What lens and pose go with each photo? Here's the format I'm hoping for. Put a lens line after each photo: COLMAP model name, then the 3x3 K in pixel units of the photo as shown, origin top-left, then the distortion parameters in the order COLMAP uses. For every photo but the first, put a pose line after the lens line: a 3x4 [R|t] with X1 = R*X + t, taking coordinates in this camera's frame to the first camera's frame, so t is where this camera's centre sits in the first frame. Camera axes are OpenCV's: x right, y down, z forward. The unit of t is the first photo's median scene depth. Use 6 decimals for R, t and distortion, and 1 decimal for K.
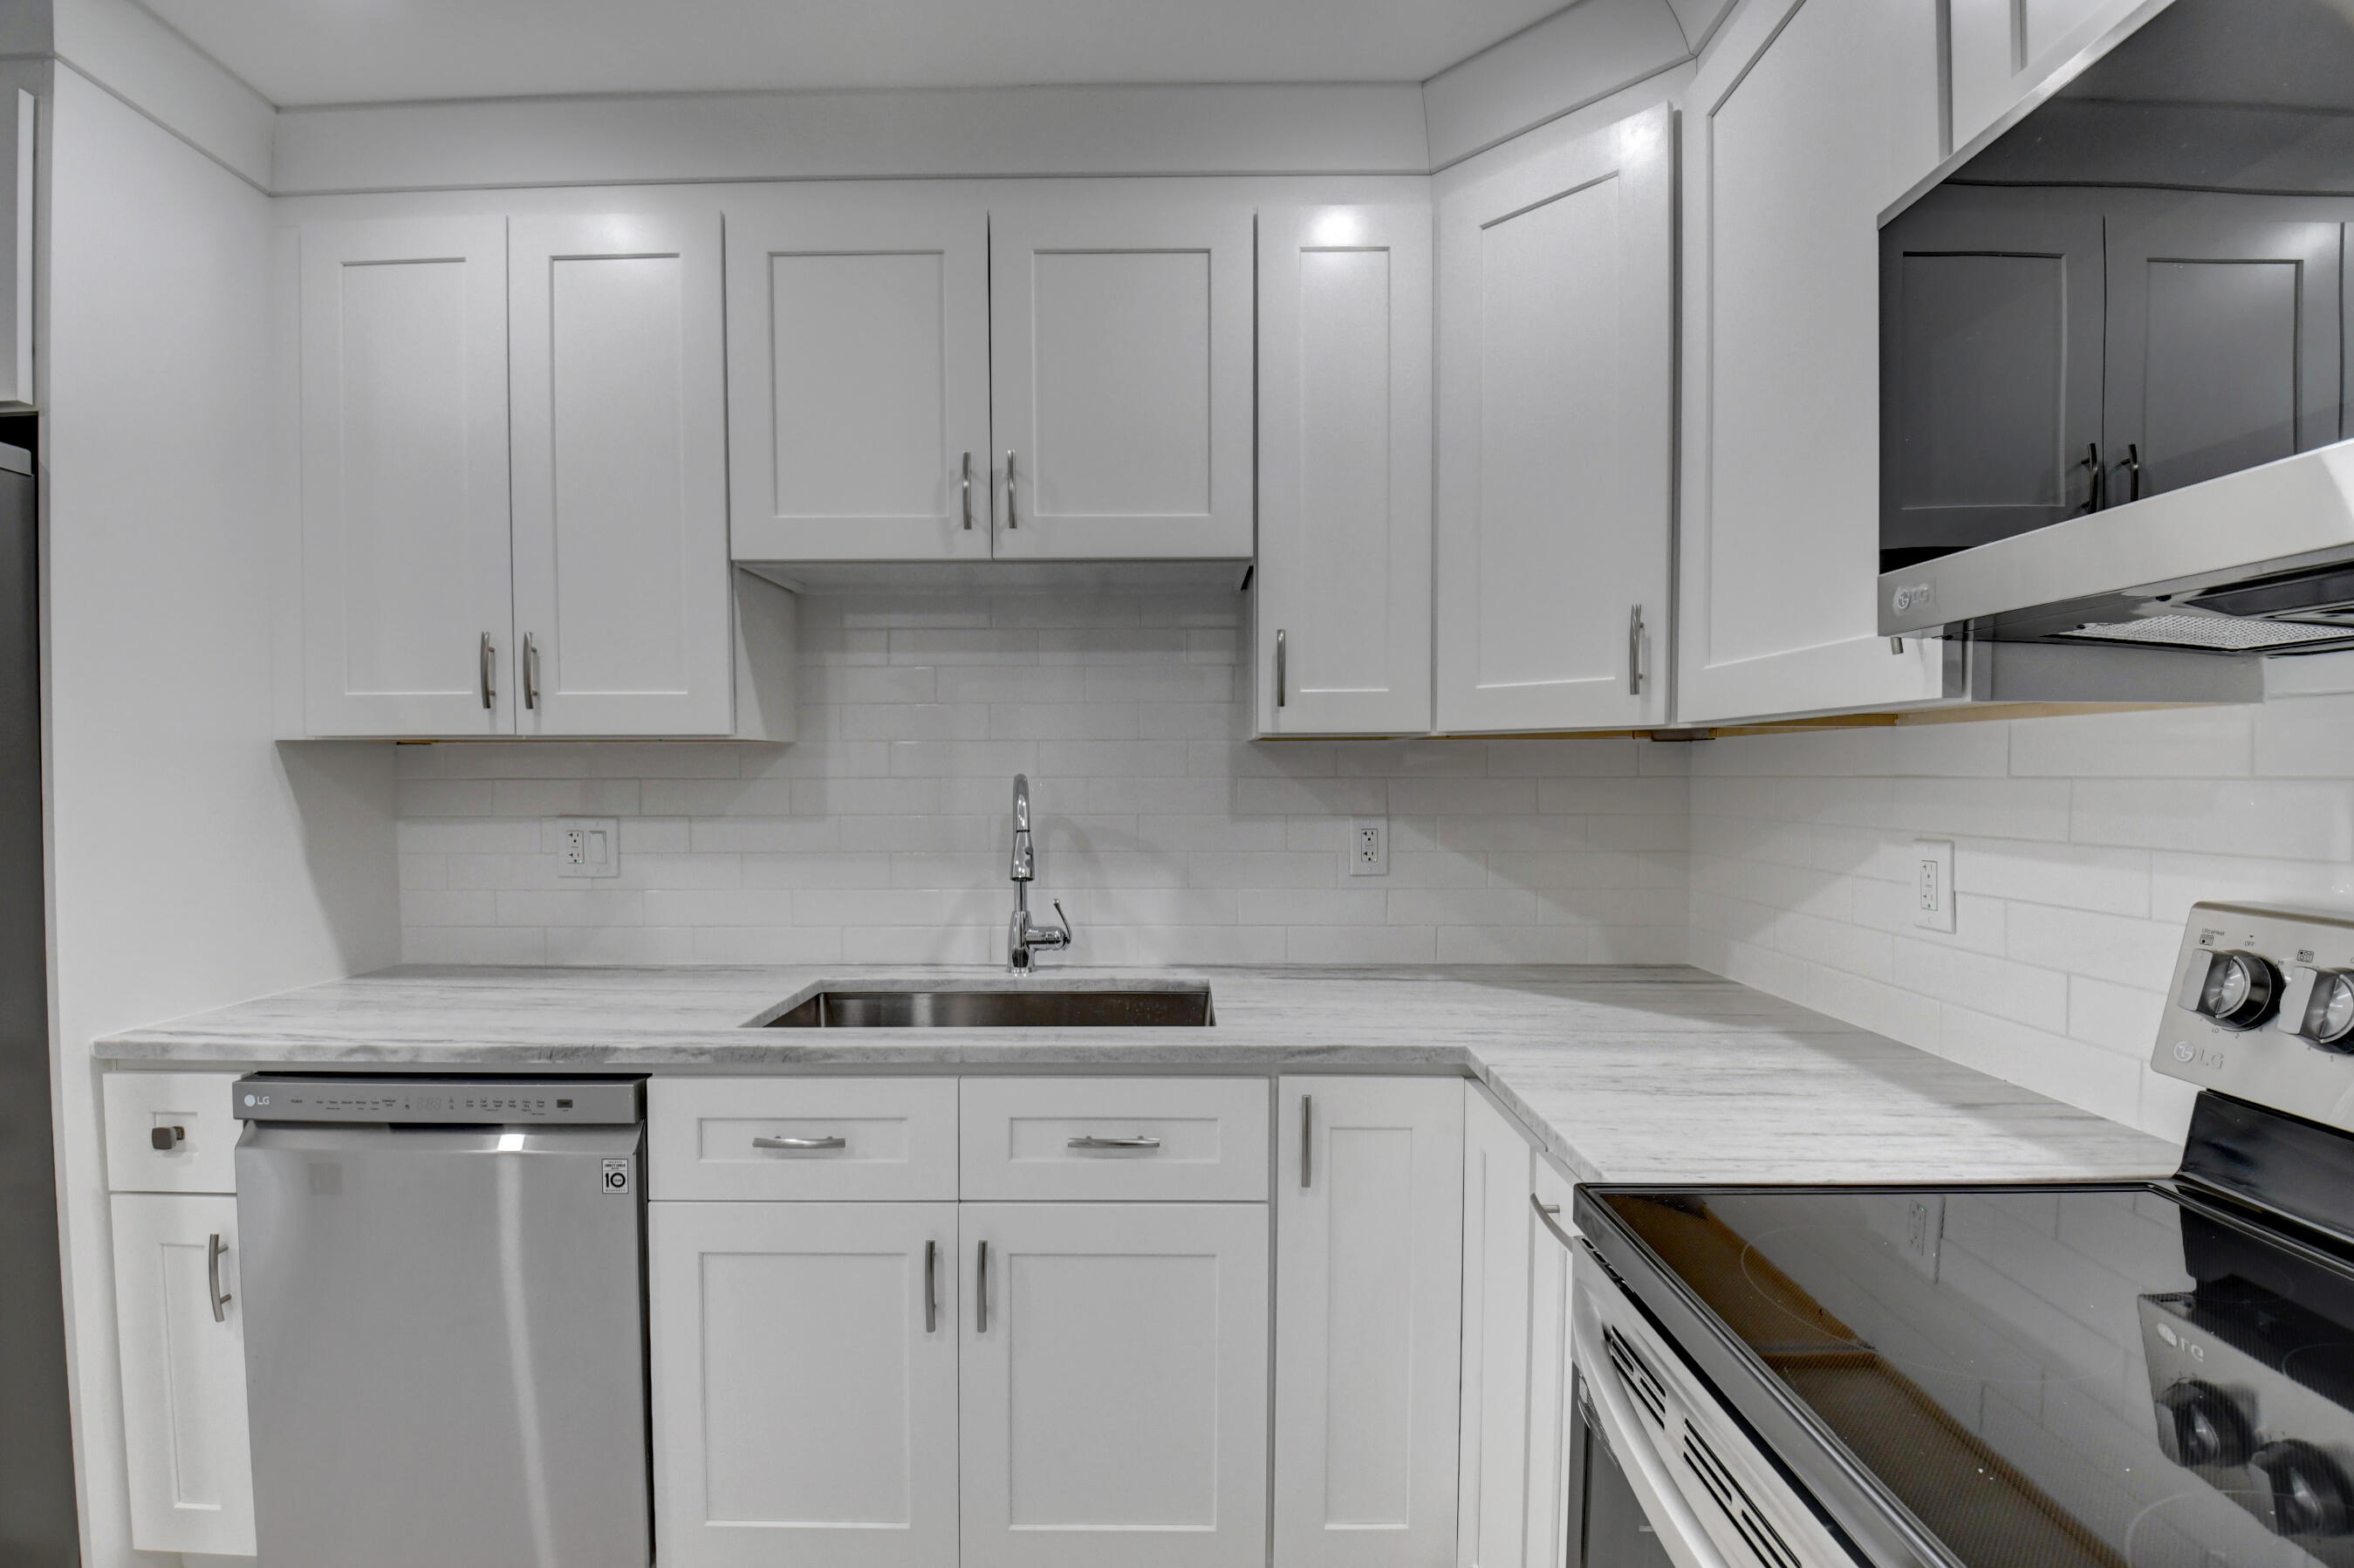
lens RADIAL K [[1035.9, 0, 1165.7], [0, 1035.9, 807.0], [0, 0, 1]] dist [-0.003831, -0.013168]
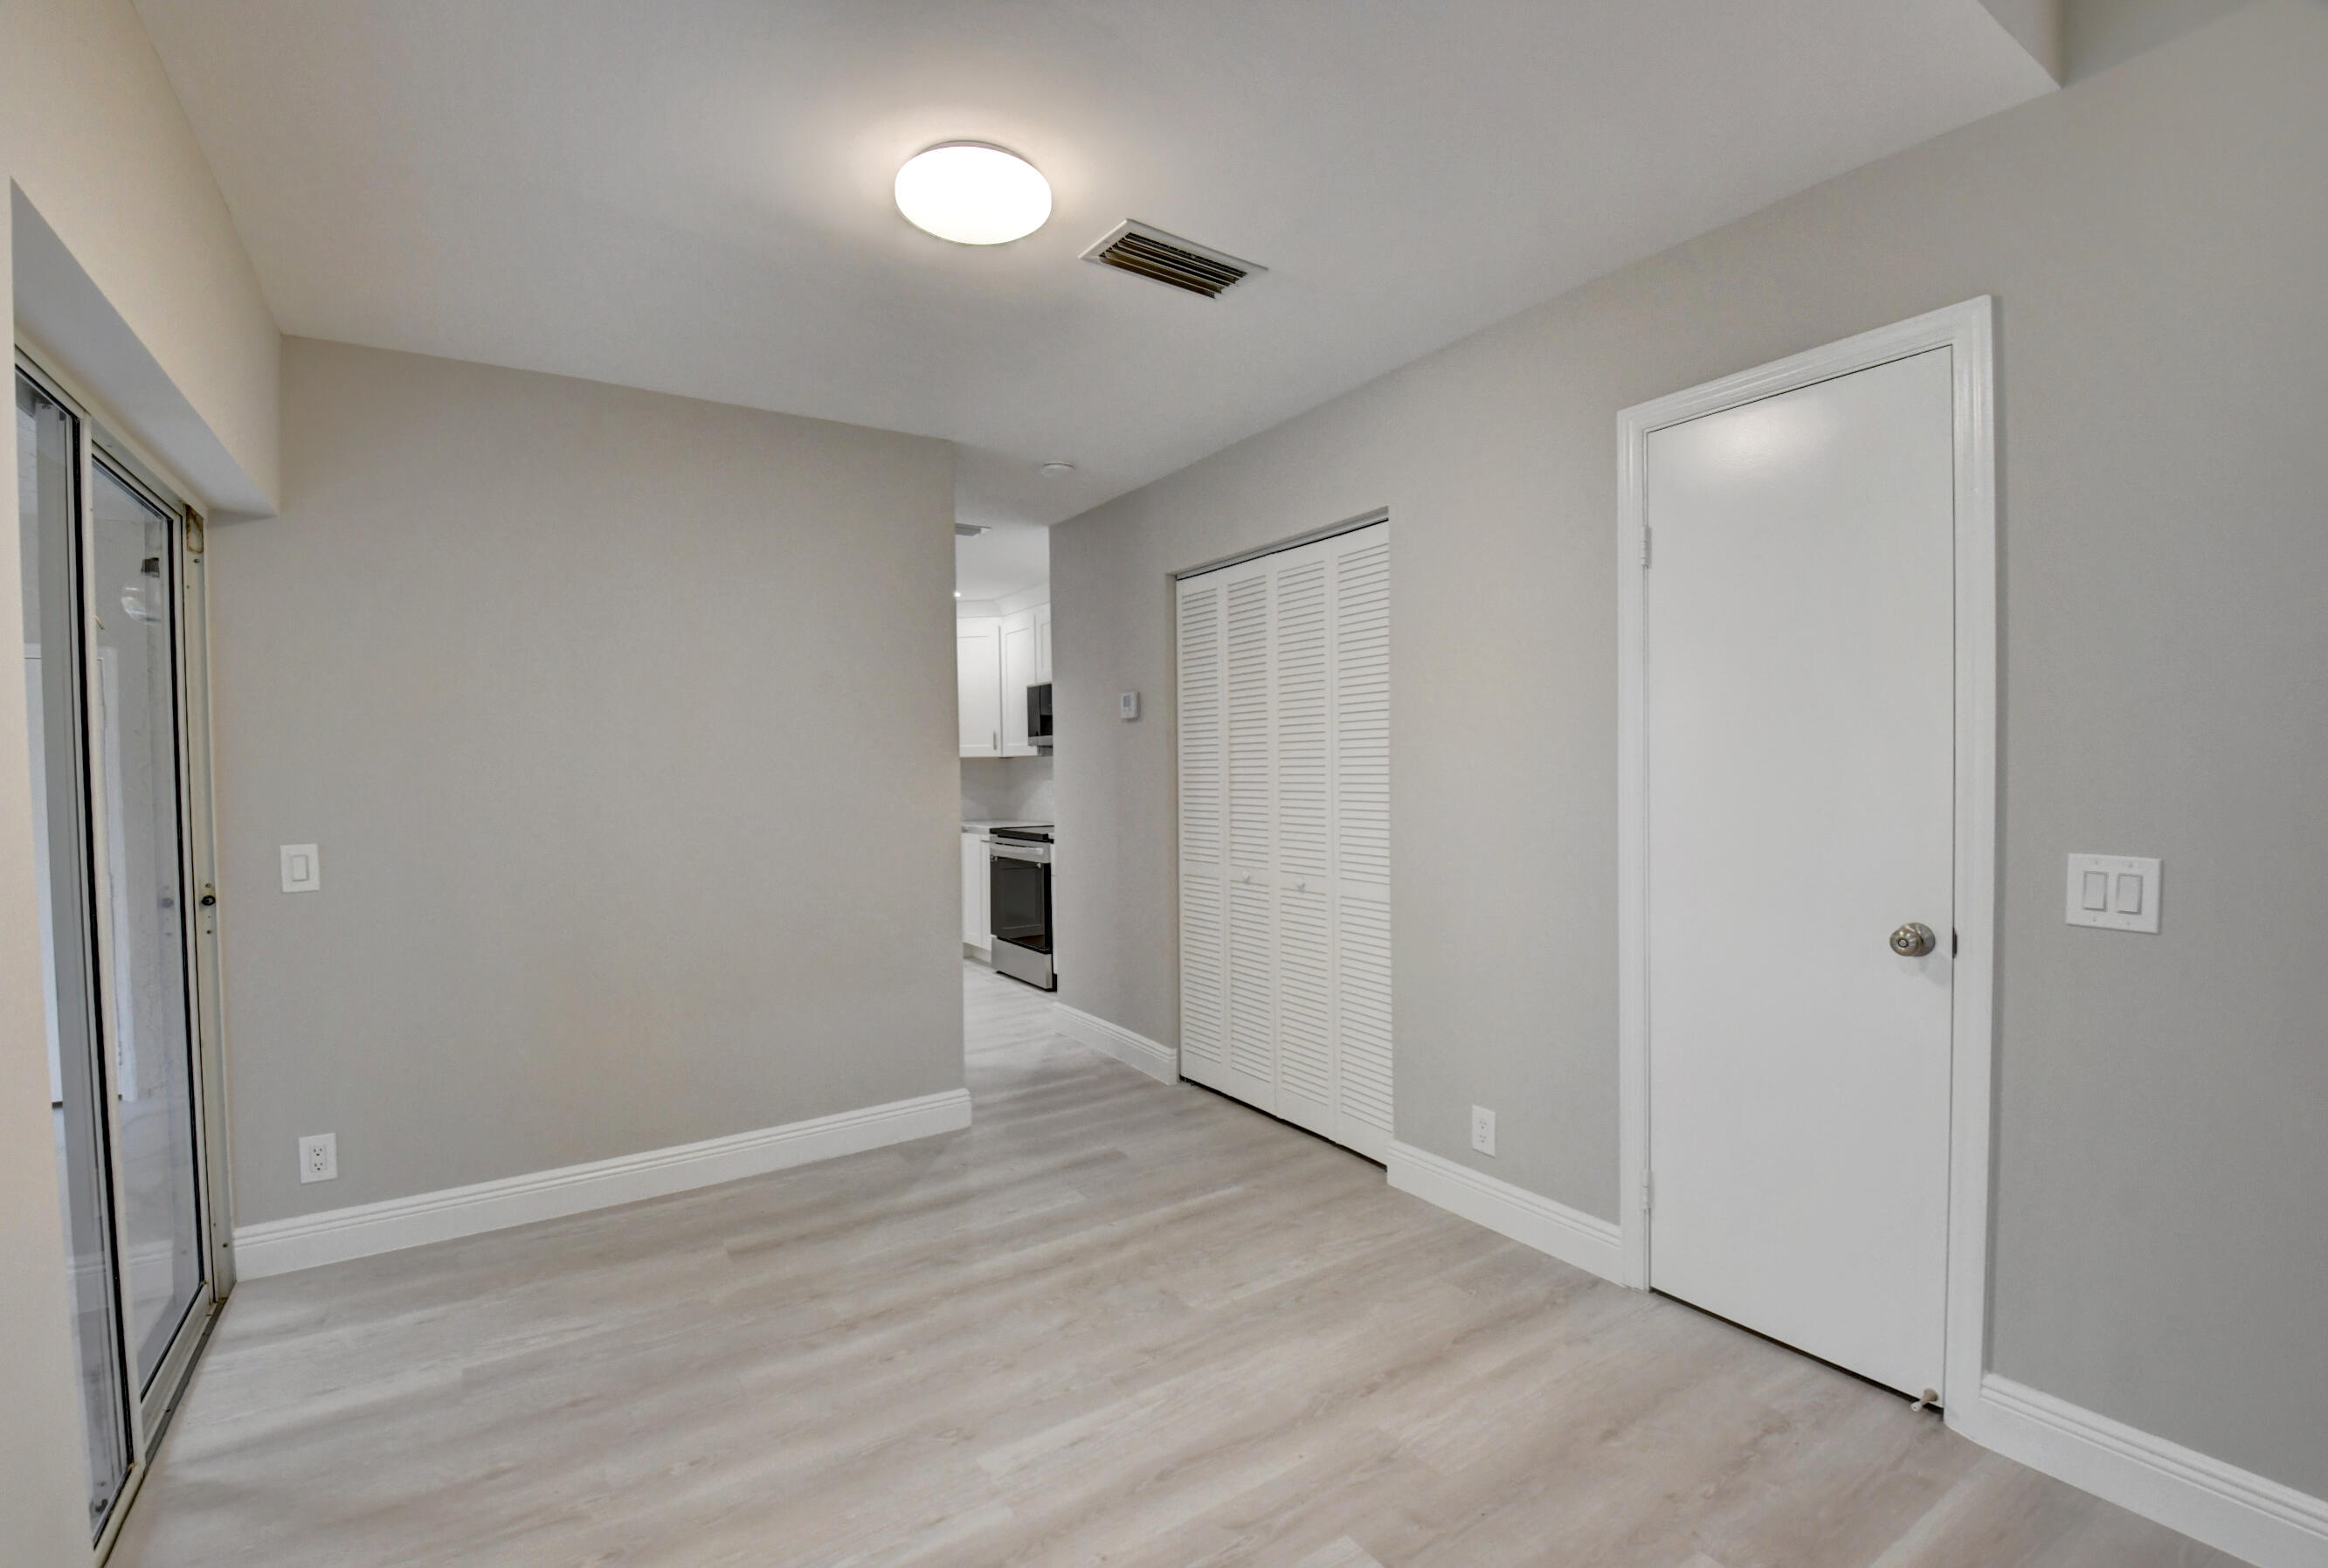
lens RADIAL K [[1031.3, 0, 1160.2], [0, 1031.3, 789.9], [0, 0, 1]] dist [-0.009598, -0.006880]
pose [[0.832646, -0.024051, 0.553283, -1.487461], [0.030642, 0.999527, -0.002665, 0.105585], [-0.552957, 0.019173, 0.832989, -3.250364]]
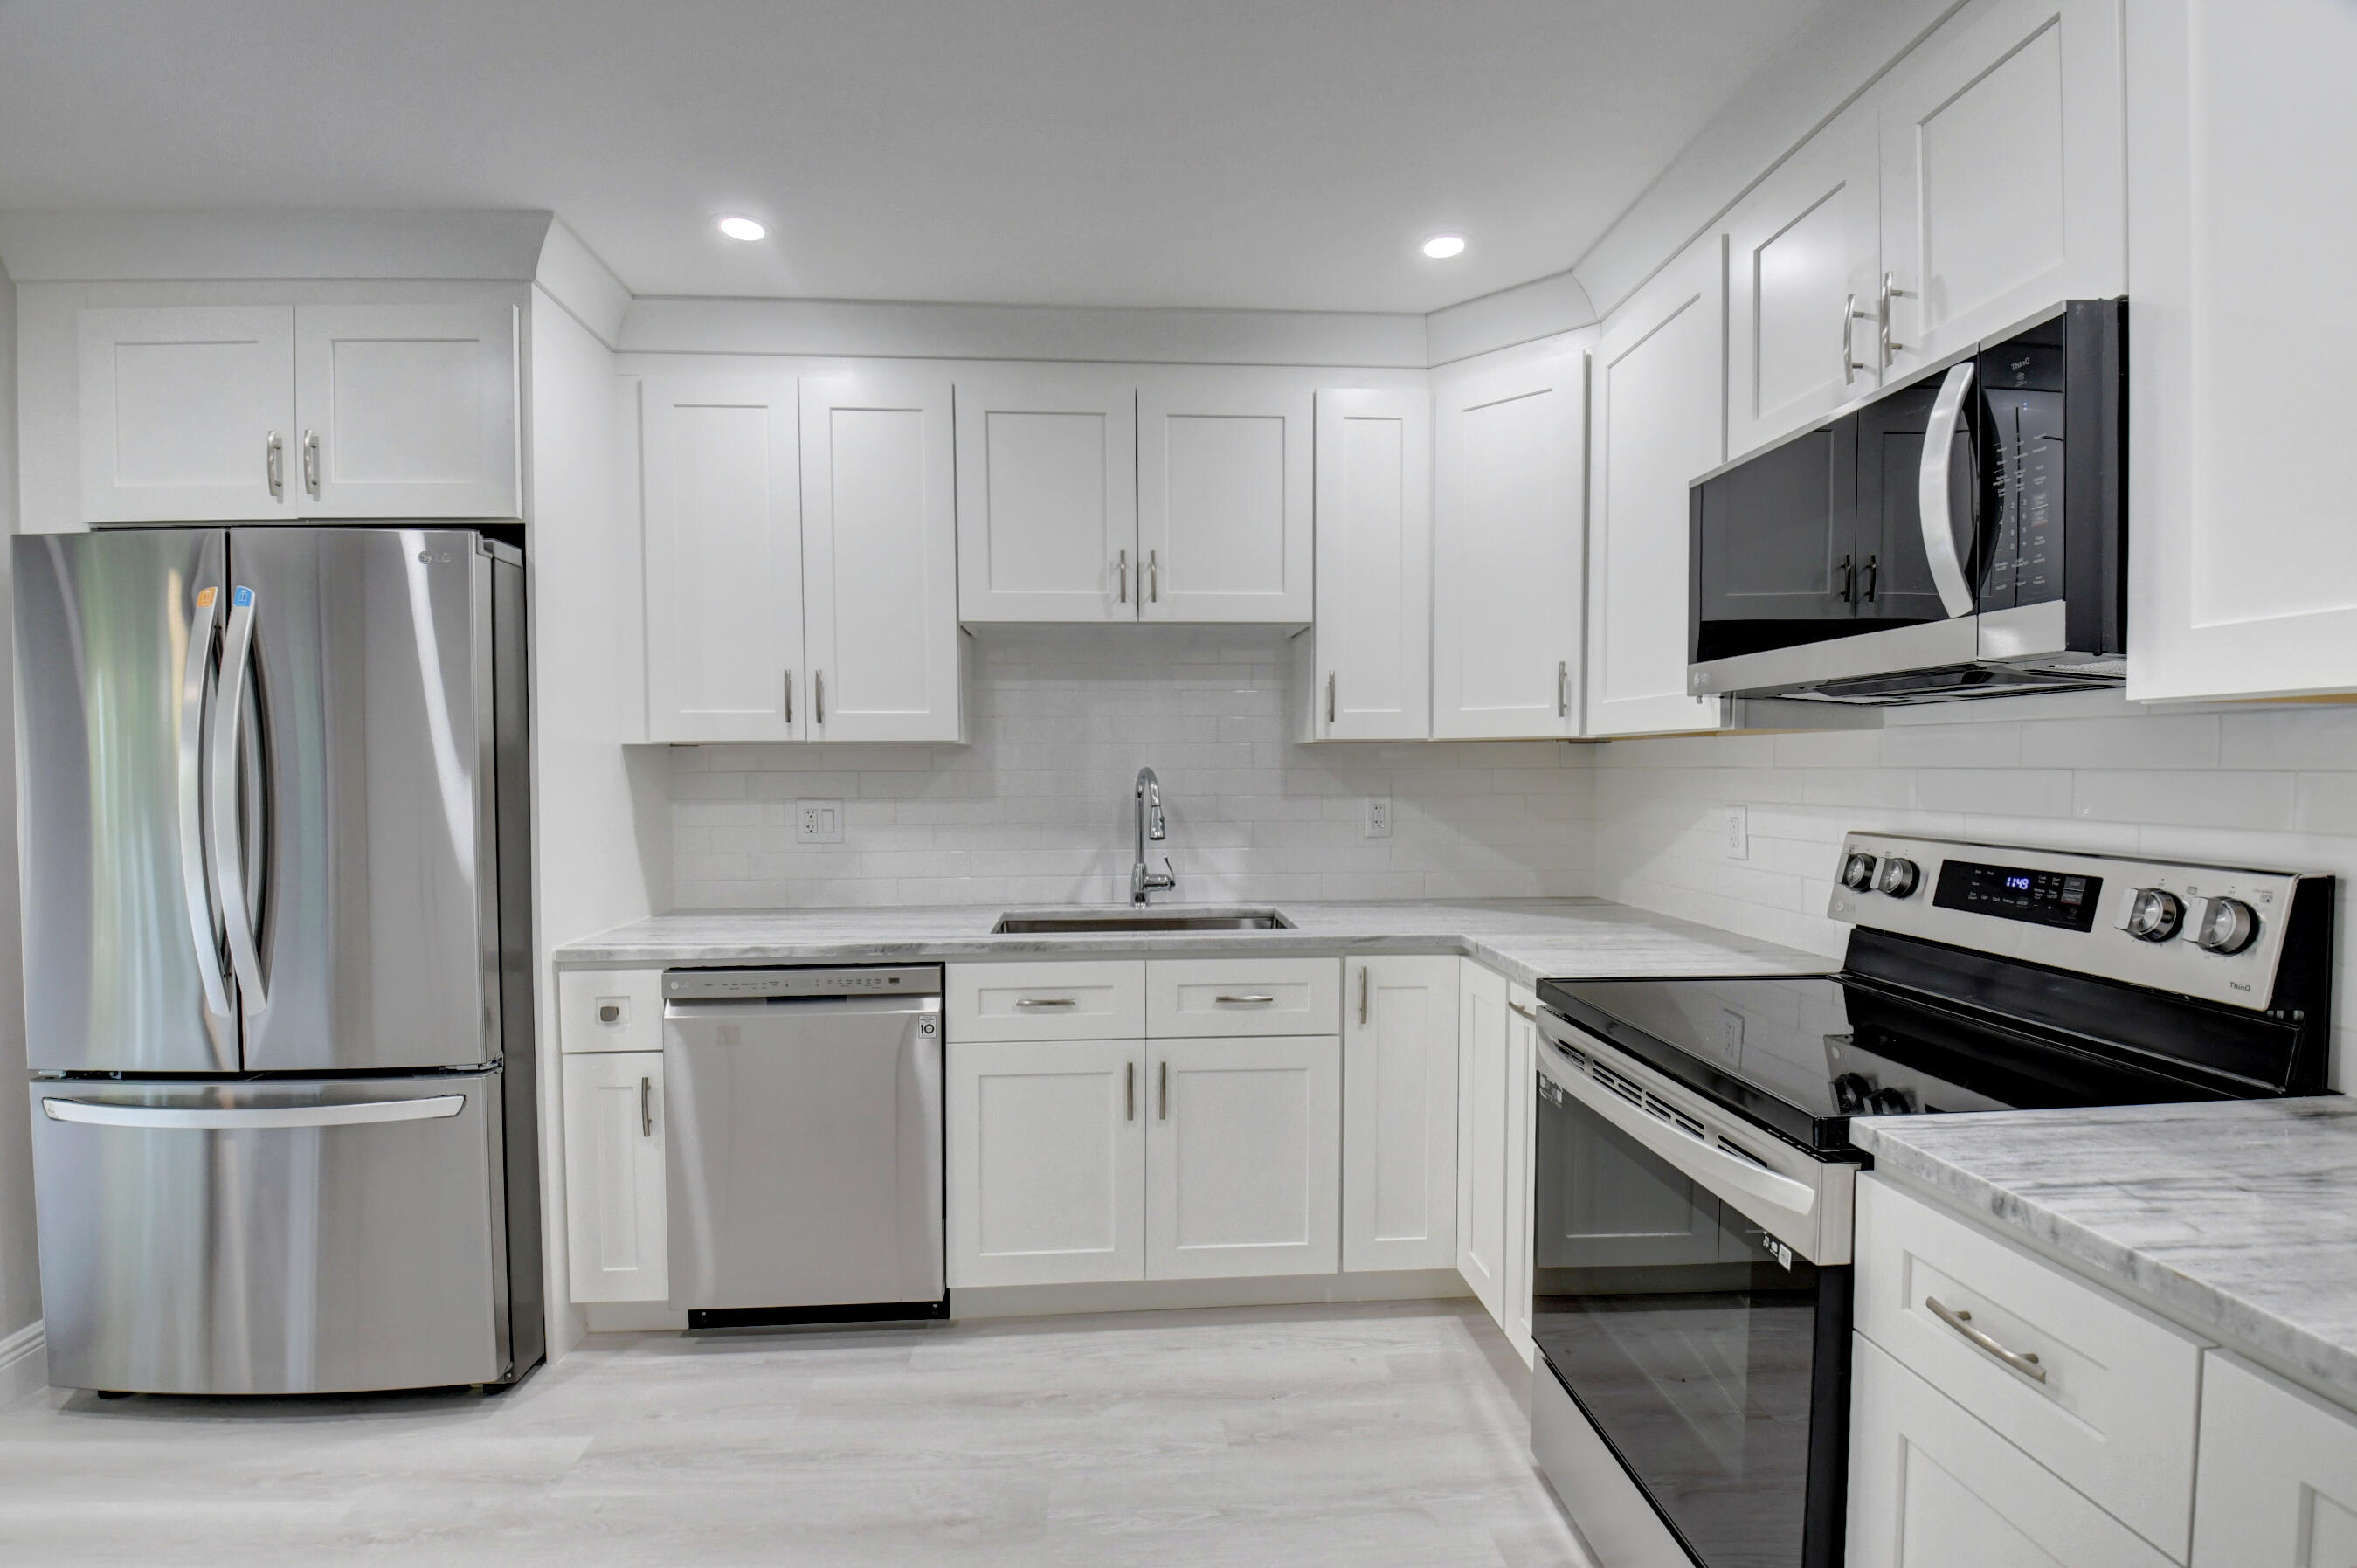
lens RADIAL K [[1037.1, 0, 1158.7], [0, 1037.1, 808.5], [0, 0, 1]] dist [-0.003831, -0.013168]
pose [[0.997391, -0.005622, 0.071976, -0.286726], [0.004970, 0.999945, 0.009244, 0.015721], [-0.072024, -0.008862, 0.997364, -0.560926]]
